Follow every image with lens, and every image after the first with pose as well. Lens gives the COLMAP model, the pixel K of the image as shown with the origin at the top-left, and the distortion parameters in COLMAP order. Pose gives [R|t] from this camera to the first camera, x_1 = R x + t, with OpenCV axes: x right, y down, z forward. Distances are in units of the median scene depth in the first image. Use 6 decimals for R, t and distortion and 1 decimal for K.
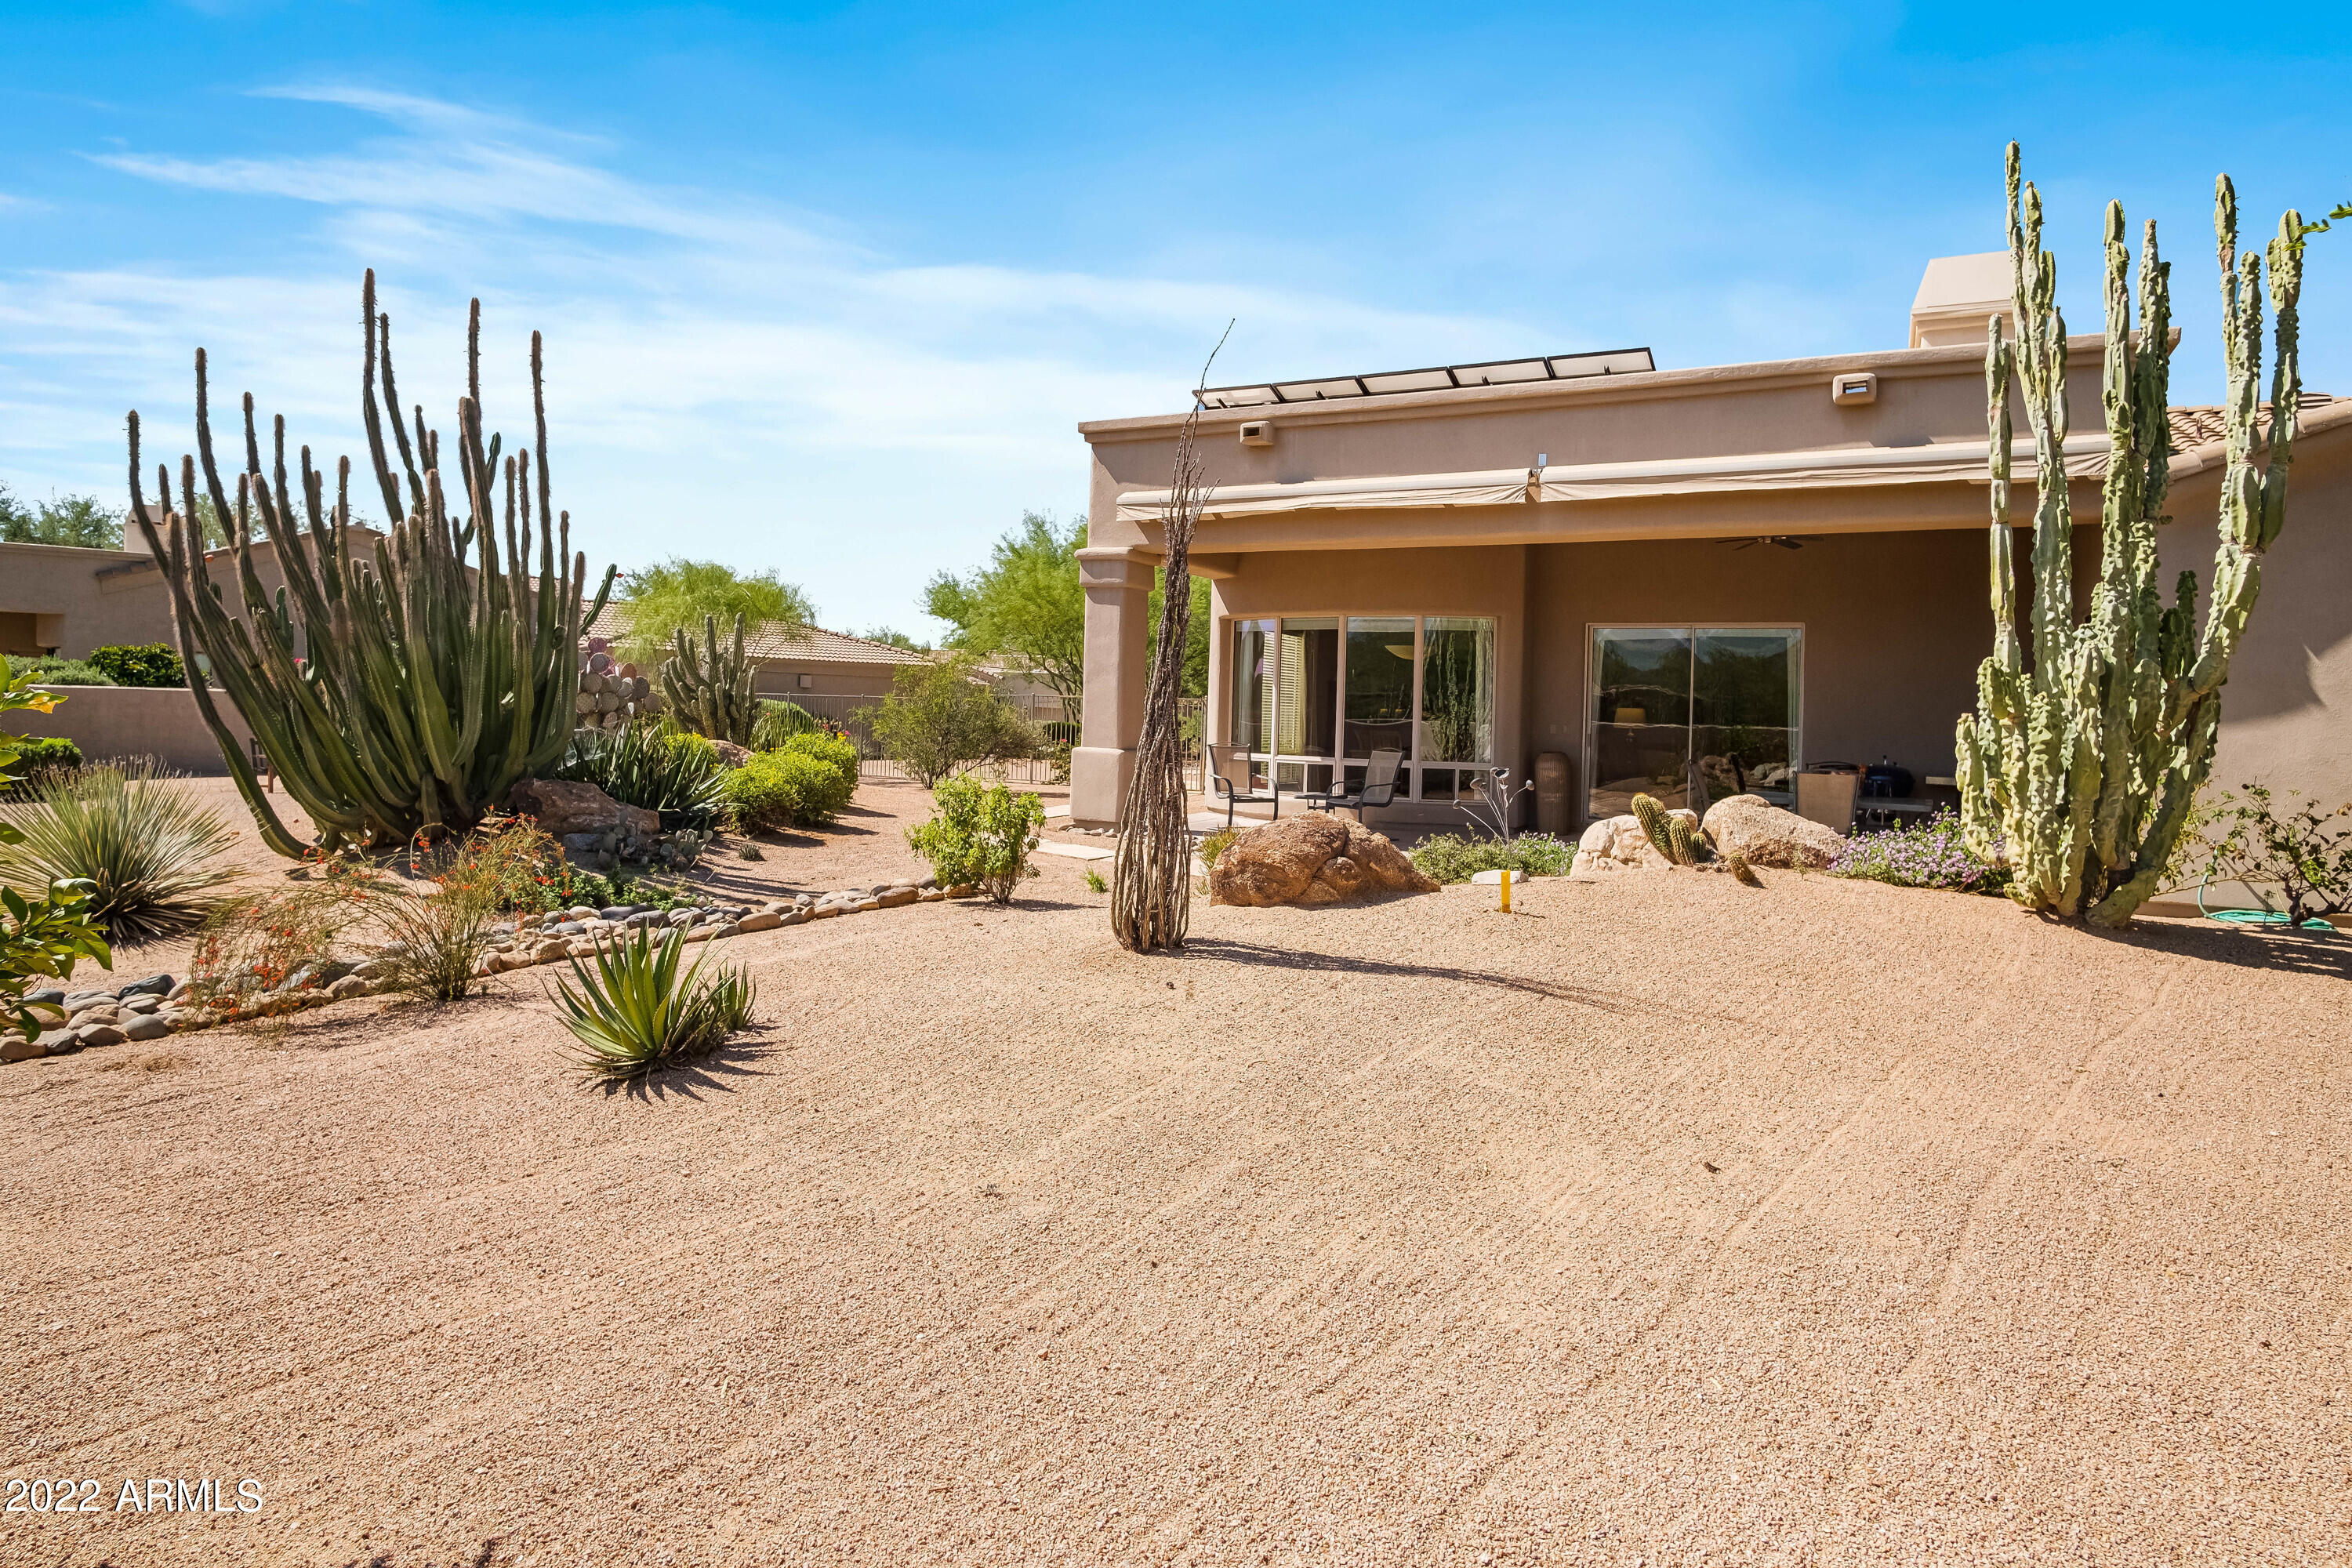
lens RADIAL K [[1314.6, 0, 1173.5], [0, 1314.6, 719.0], [0, 0, 1]] dist [-0.035106, 0.000155]
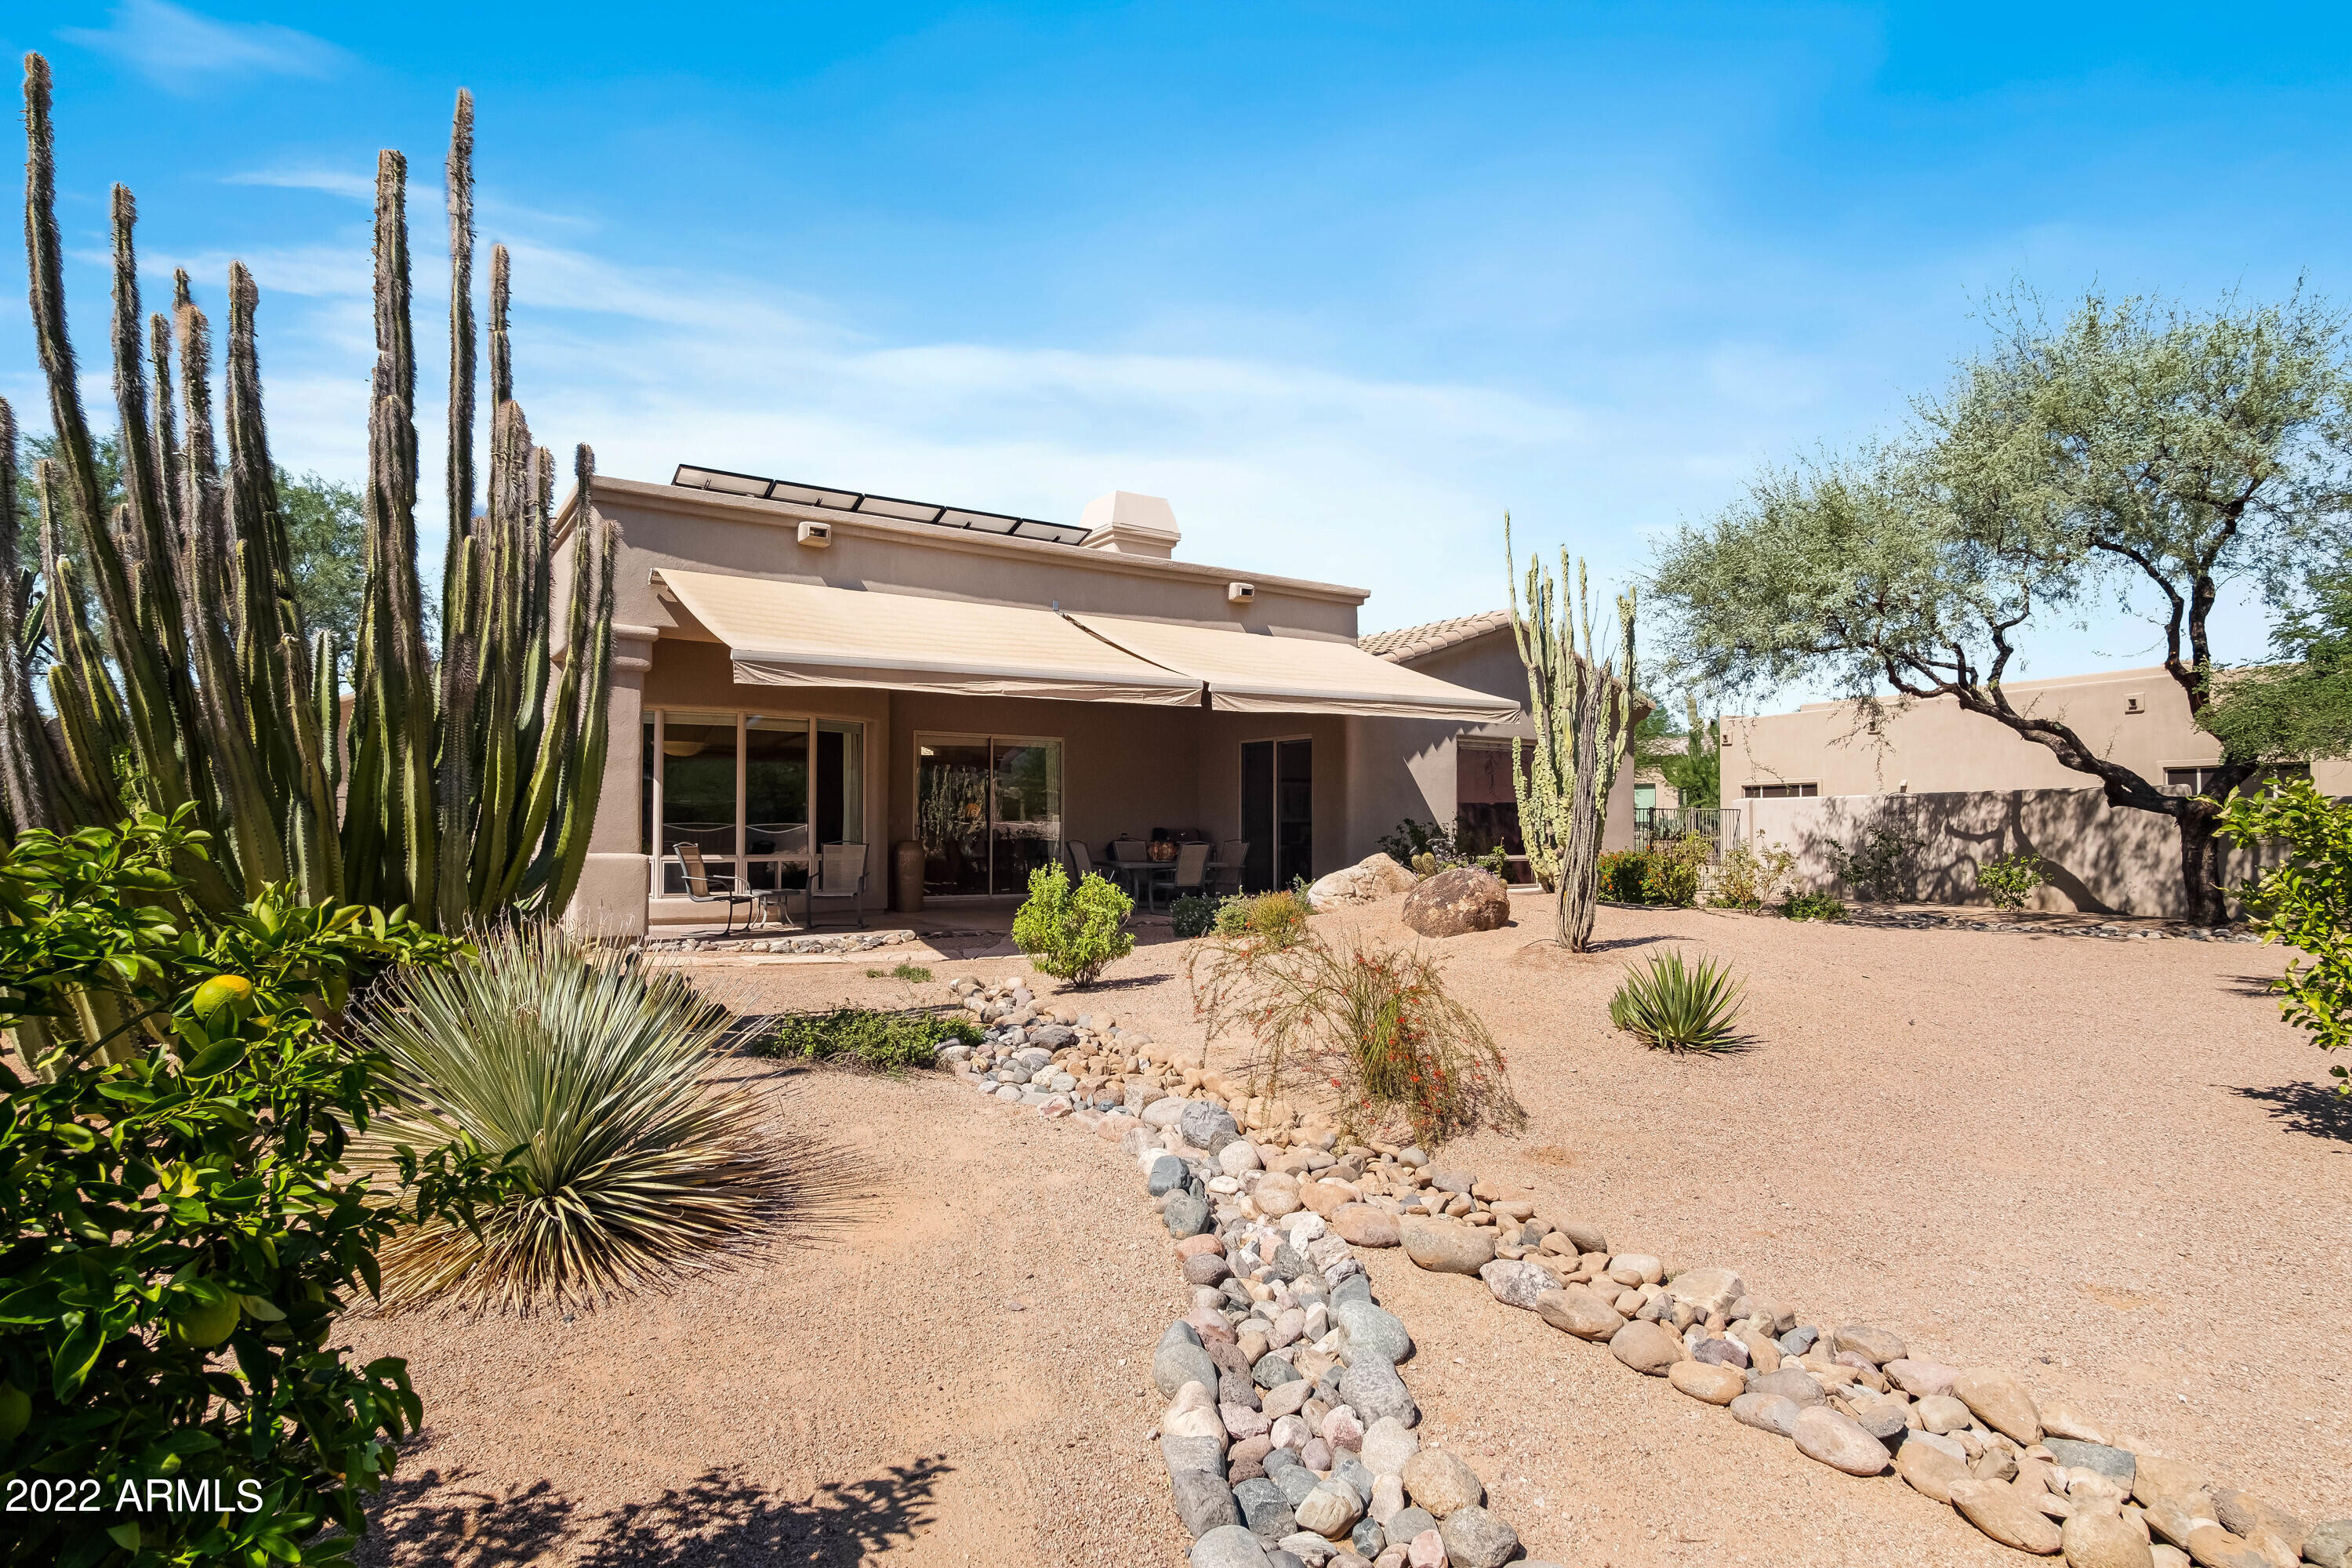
lens RADIAL K [[1290.1, 0, 1176.0], [0, 1290.1, 784.0], [0, 0, 1]] dist [-0.032947, 0.000075]
pose [[0.439731, 0.002993, 0.898125, -0.713553], [0.017237, 0.999782, -0.011771, -0.008539], [-0.897964, 0.020657, 0.439584, 0.324033]]
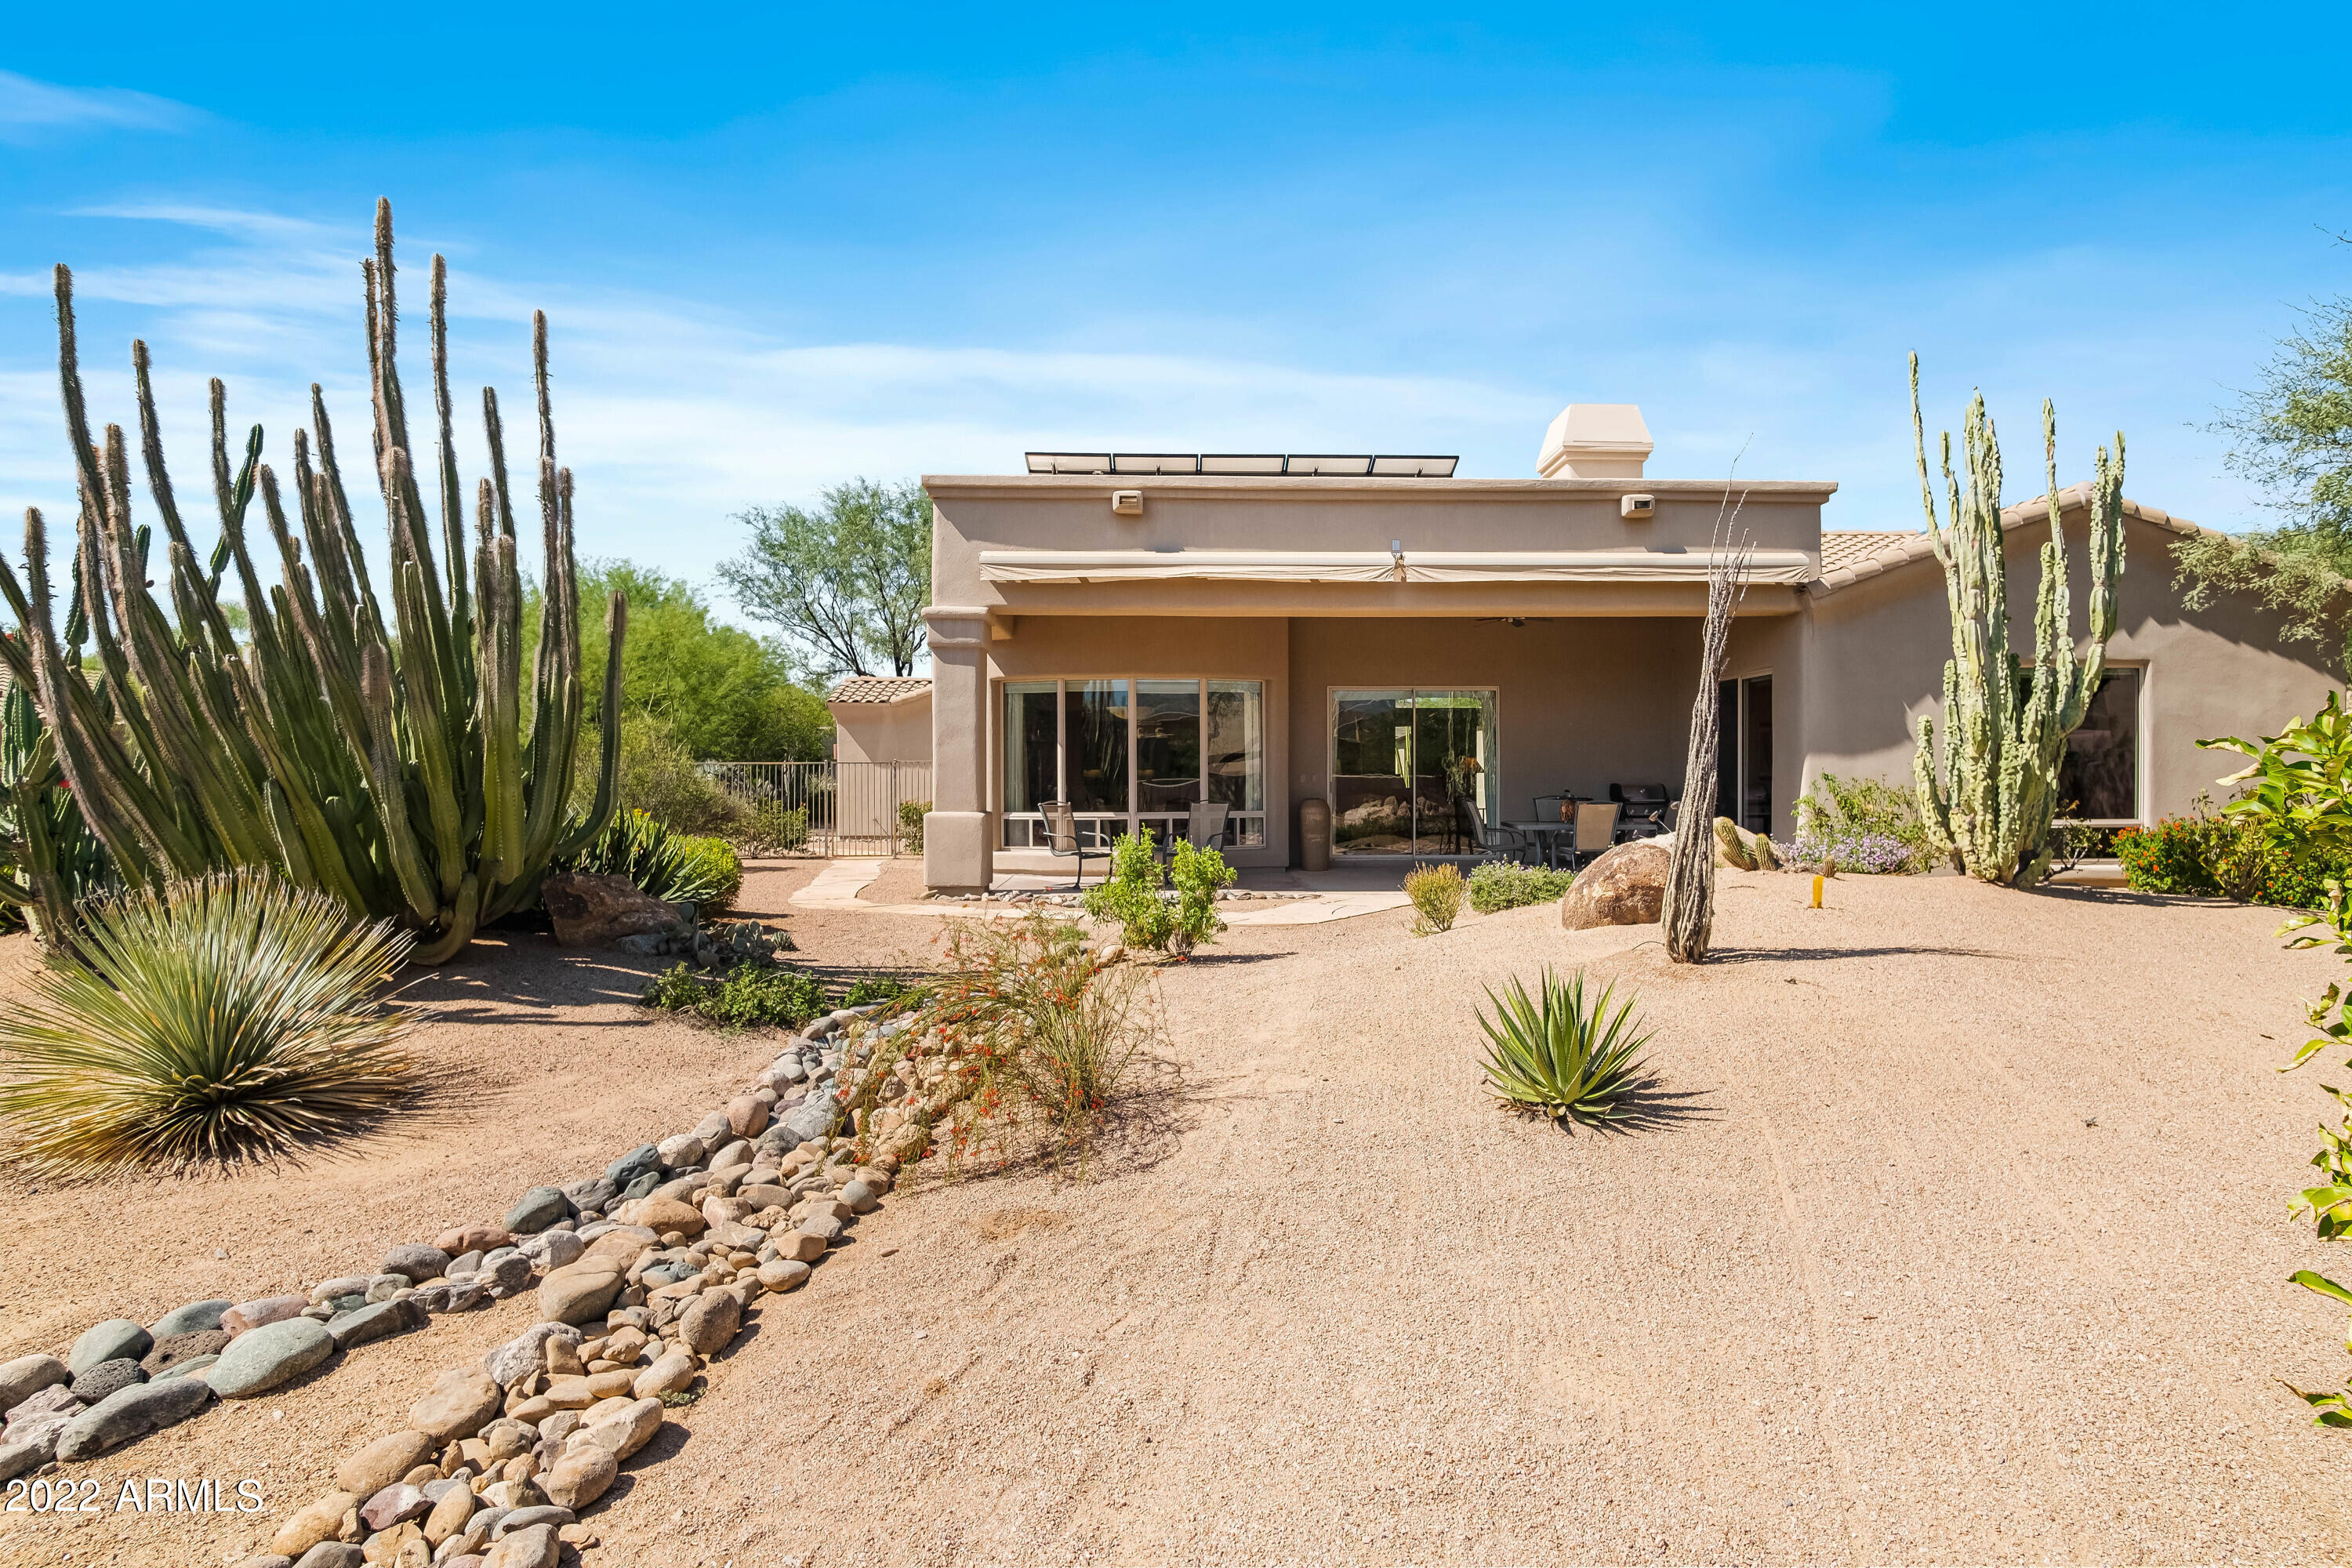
lens RADIAL K [[1273.8, 0, 1200.3], [0, 1273.8, 806.2], [0, 0, 1]] dist [-0.033854, 0.009180]
pose [[0.862626, -0.043054, 0.504006, -0.407648], [0.032595, 0.999032, 0.029555, -0.004887], [-0.504791, -0.009067, 0.863194, 0.100733]]
